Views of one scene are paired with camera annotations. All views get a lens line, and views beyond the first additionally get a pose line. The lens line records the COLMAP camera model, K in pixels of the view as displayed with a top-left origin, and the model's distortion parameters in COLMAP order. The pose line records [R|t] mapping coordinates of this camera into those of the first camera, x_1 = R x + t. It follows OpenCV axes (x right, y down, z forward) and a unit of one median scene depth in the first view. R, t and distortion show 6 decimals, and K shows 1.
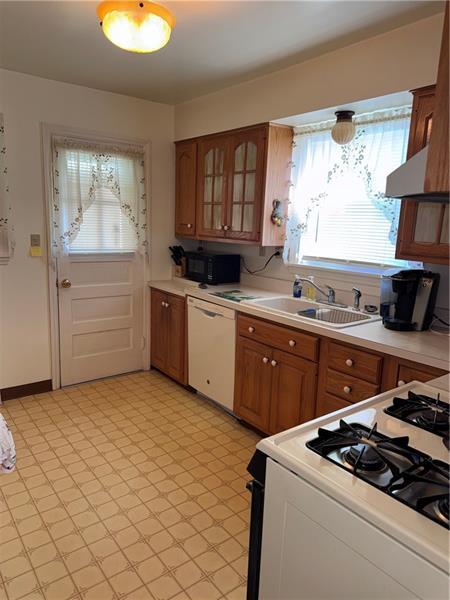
lens RADIAL K [[426.7, 0, 224.1], [0, 426.7, 301.3], [0, 0, 1]] dist [0.128766, -0.211426]
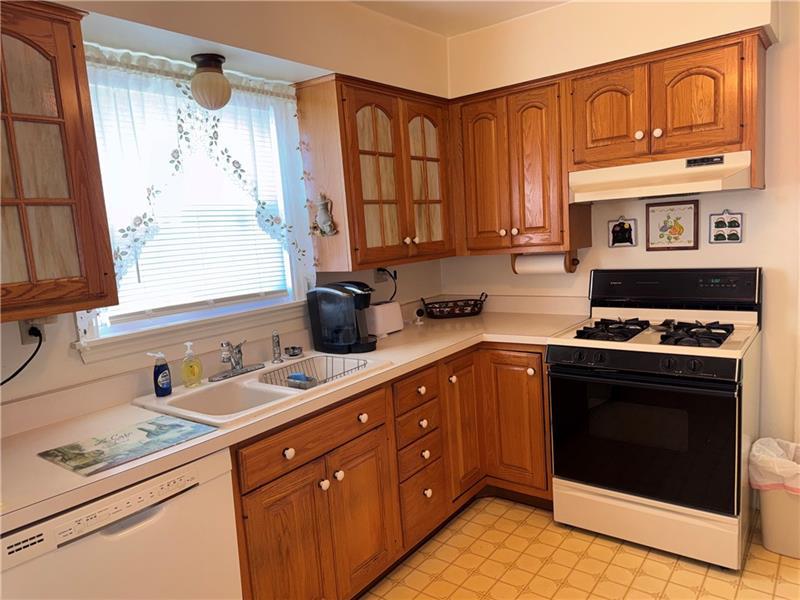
lens RADIAL K [[568.9, 0, 403.1], [0, 568.9, 307.0], [0, 0, 1]] dist [0.128766, -0.211426]
pose [[-0.265019, -0.140712, 0.953921, -0.574621], [0.249800, 0.945502, 0.208870, -0.195883], [-0.931324, 0.293644, -0.215426, 0.965530]]
